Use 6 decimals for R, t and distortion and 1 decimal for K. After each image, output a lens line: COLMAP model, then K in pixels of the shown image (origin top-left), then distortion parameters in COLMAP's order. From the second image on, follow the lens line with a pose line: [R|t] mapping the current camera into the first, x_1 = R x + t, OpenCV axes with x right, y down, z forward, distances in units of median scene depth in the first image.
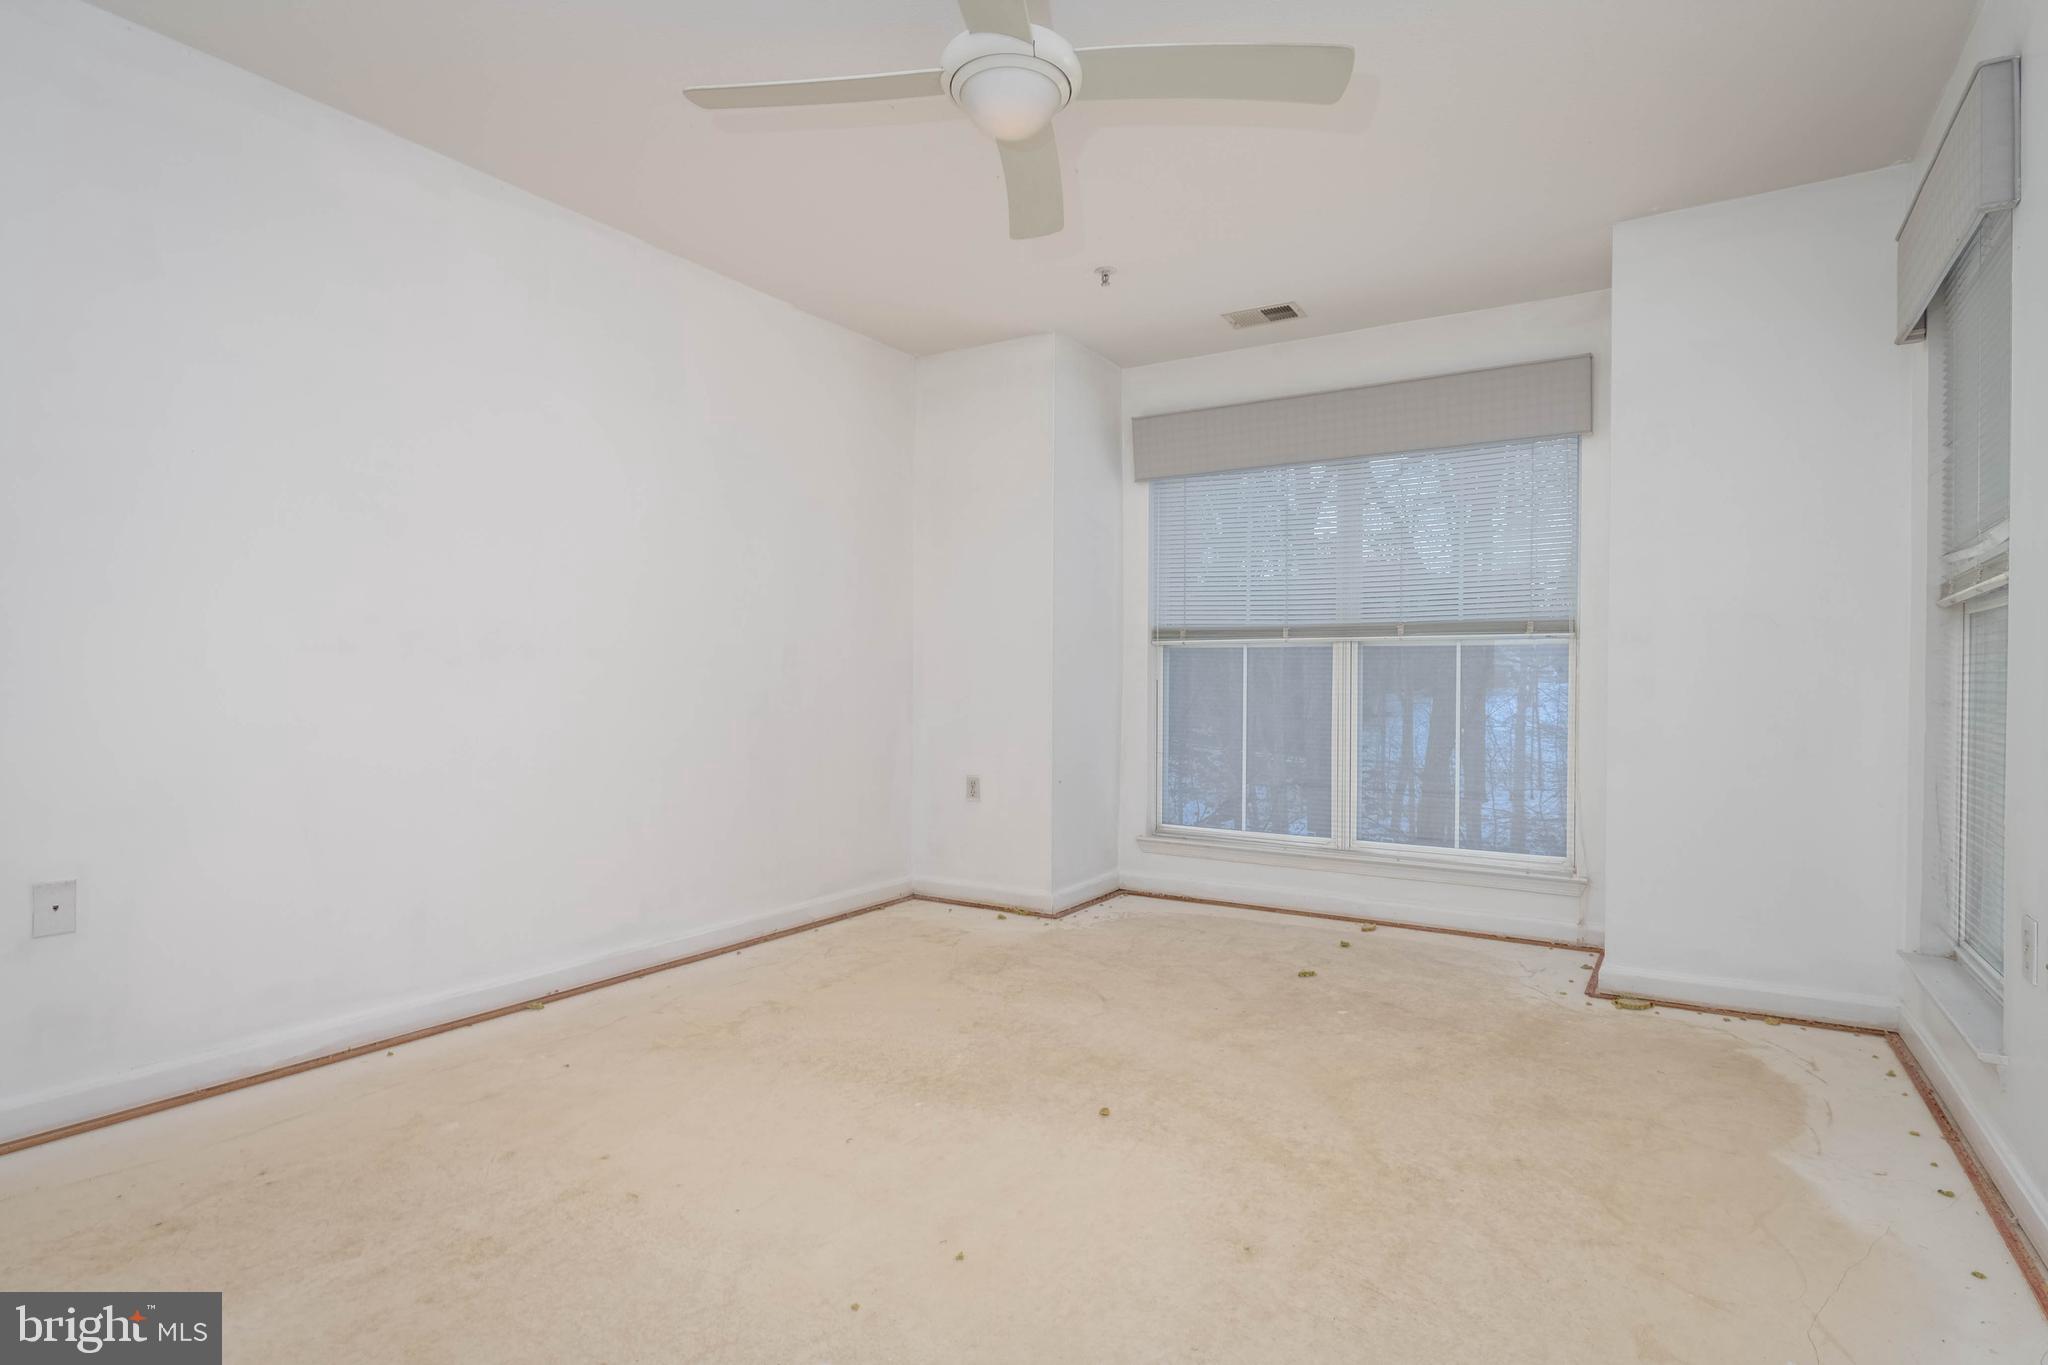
lens RADIAL K [[1034.3, 0, 1023.4], [0, 1034.3, 673.5], [0, 0, 1]] dist [-0.010579, -0.001455]
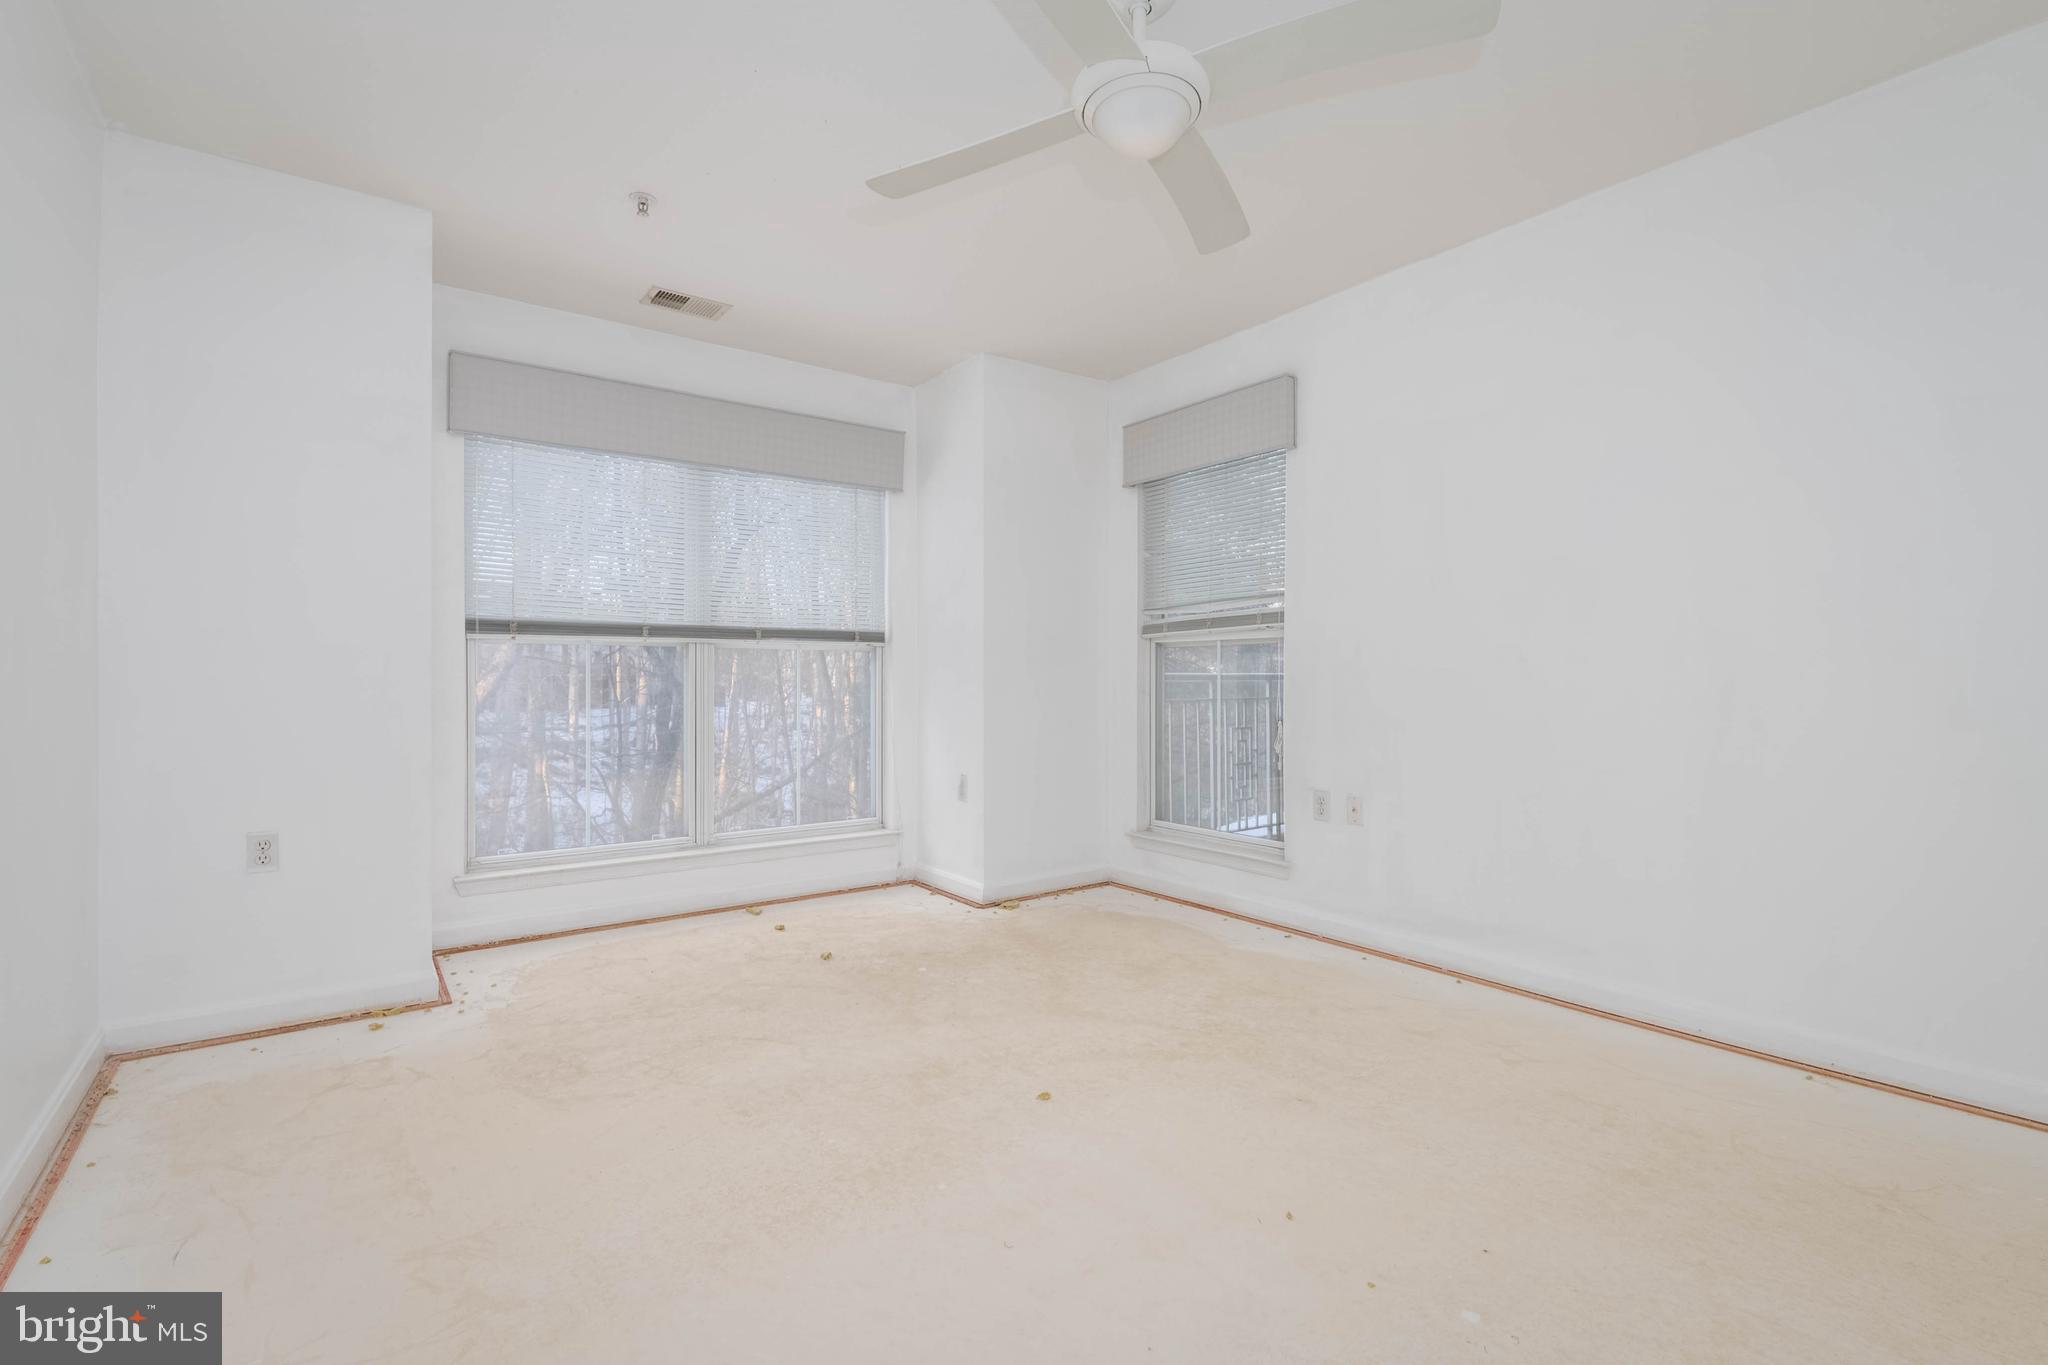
lens RADIAL K [[929.5, 0, 1024.2], [0, 929.5, 675.9], [0, 0, 1]] dist [-0.007193, -0.003425]
pose [[0.363777, -0.002184, 0.931484, -0.486190], [-0.002567, 0.999991, 0.003347, -0.002311], [-0.931483, -0.003609, 0.363768, 0.410976]]
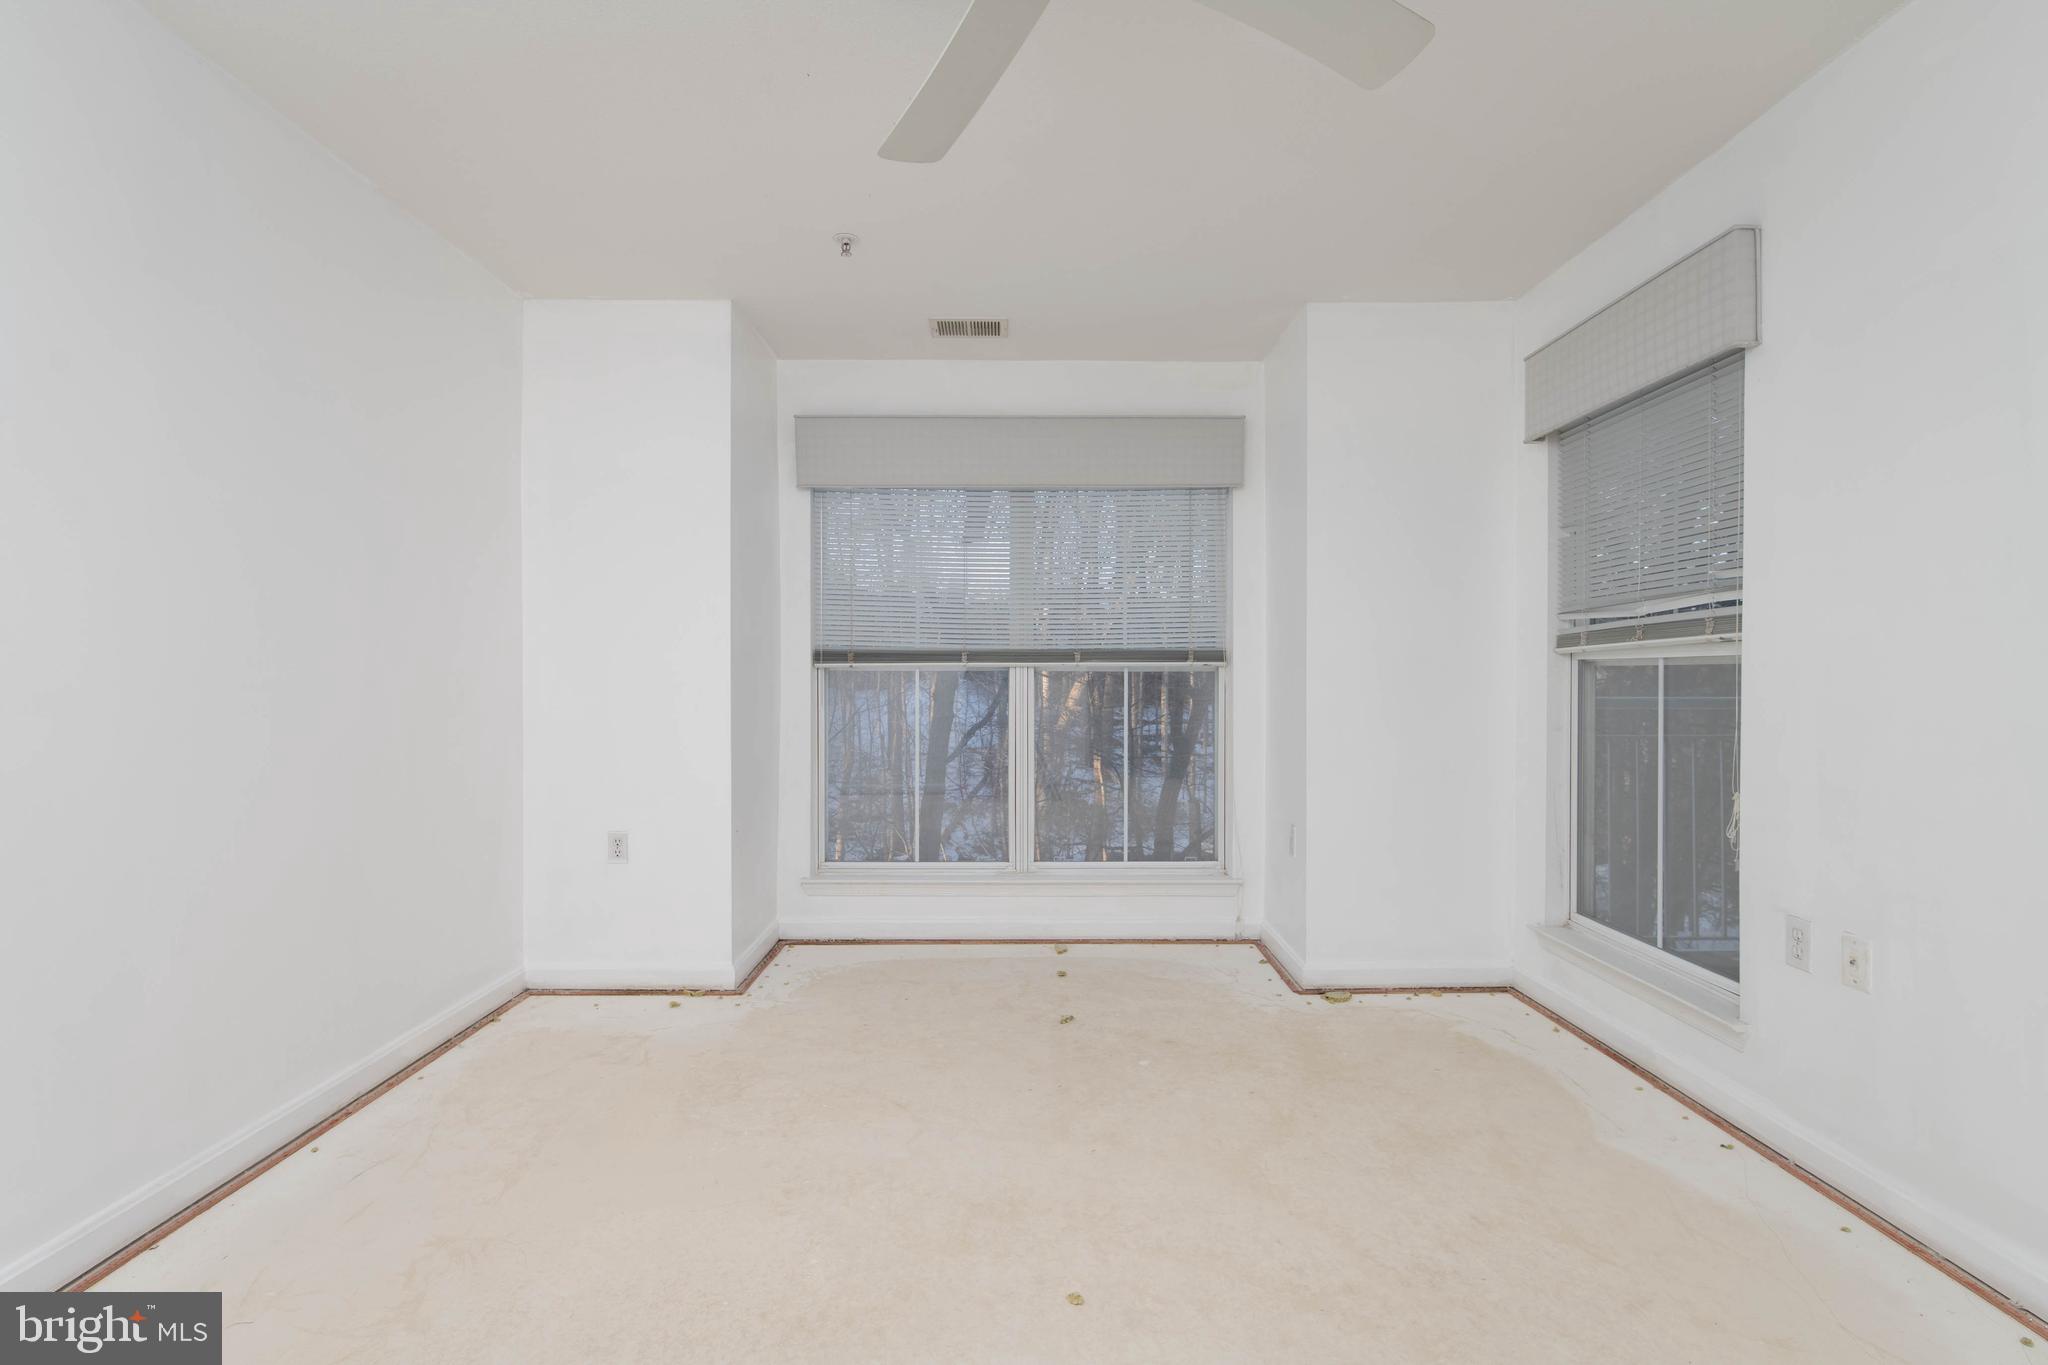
lens RADIAL K [[929.5, 0, 1014.3], [0, 929.5, 675.3], [0, 0, 1]] dist [-0.007193, -0.003425]
pose [[0.847784, -0.006001, 0.530307, -0.200369], [0.002659, 0.999972, 0.007065, -0.032534], [-0.530335, -0.004579, 0.847776, 0.260510]]
